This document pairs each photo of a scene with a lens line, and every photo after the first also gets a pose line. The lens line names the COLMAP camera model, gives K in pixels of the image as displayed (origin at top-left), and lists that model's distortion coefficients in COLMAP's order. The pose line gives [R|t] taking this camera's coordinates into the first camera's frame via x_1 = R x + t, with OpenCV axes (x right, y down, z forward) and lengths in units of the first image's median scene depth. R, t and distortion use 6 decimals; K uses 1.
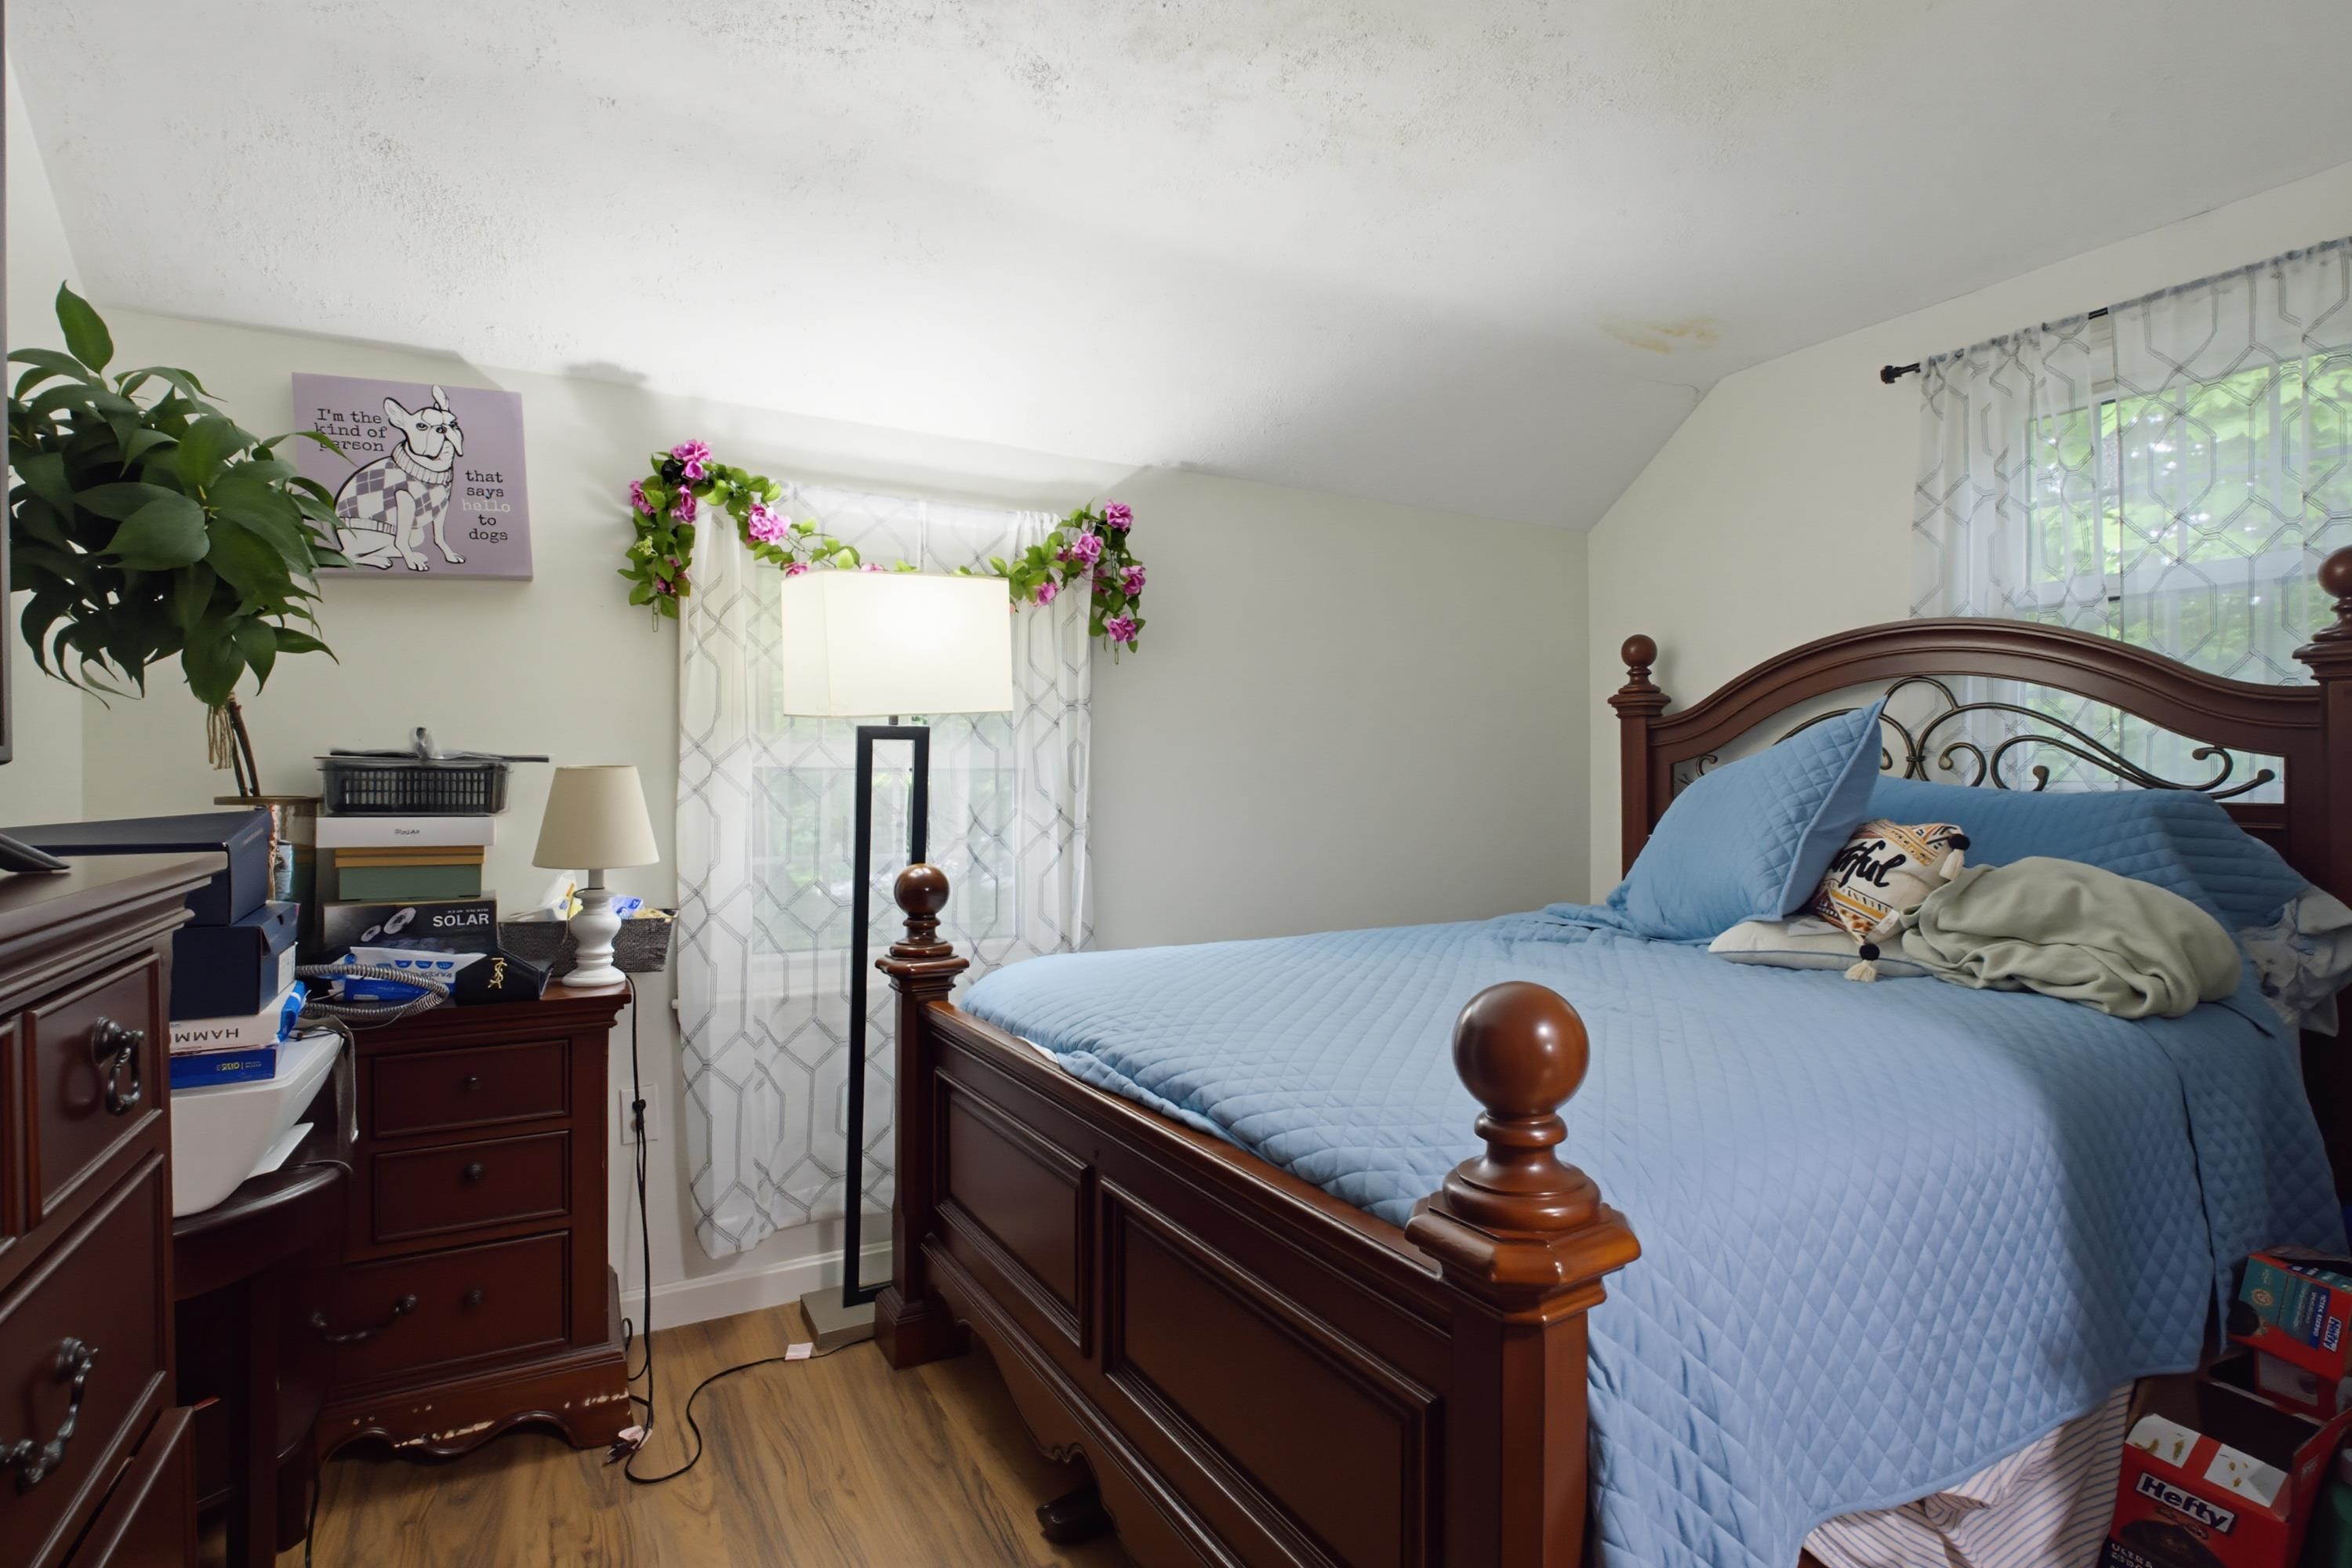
lens RADIAL K [[1135.8, 0, 1176.0], [0, 1135.8, 784.0], [0, 0, 1]] dist [-0.022528, 0.008332]
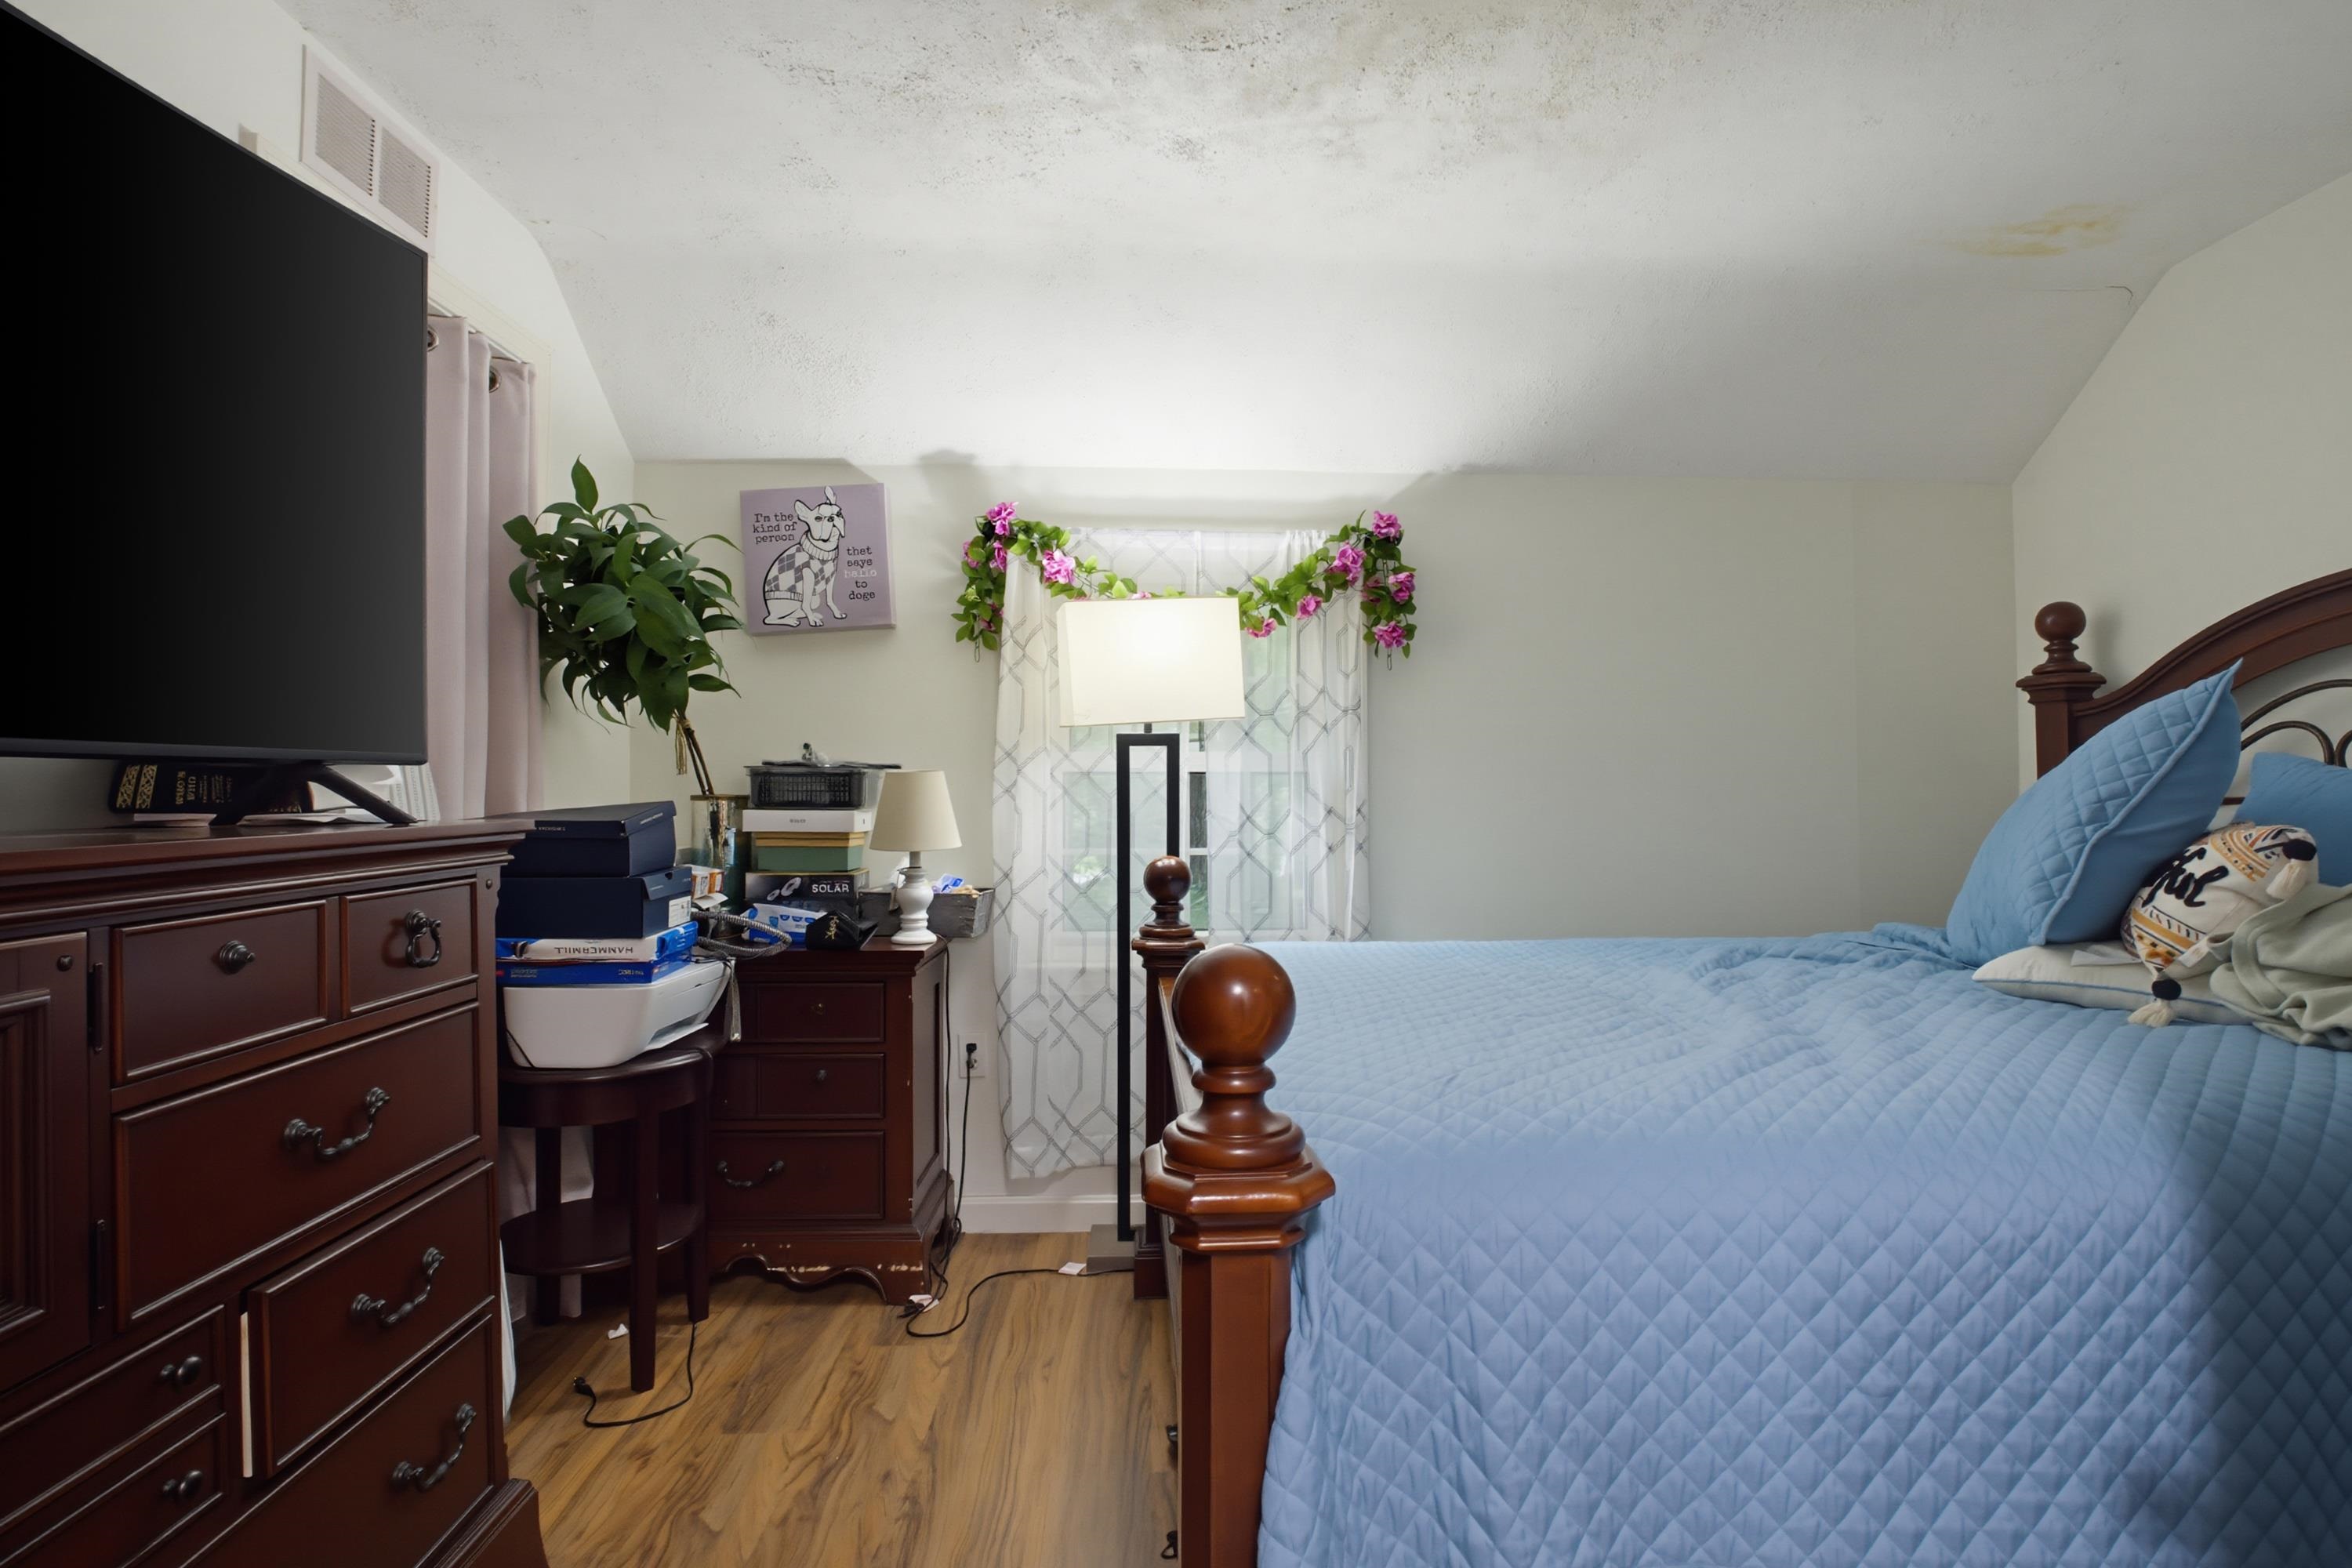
lens RADIAL K [[1141.6, 0, 1204.8], [0, 1141.6, 790.5], [0, 0, 1]] dist [-0.026781, 0.000525]
pose [[0.892548, -0.003747, -0.450938, 0.337015], [0.000201, 0.999969, -0.007911, 0.015711], [0.450953, 0.006970, 0.892520, 0.004926]]
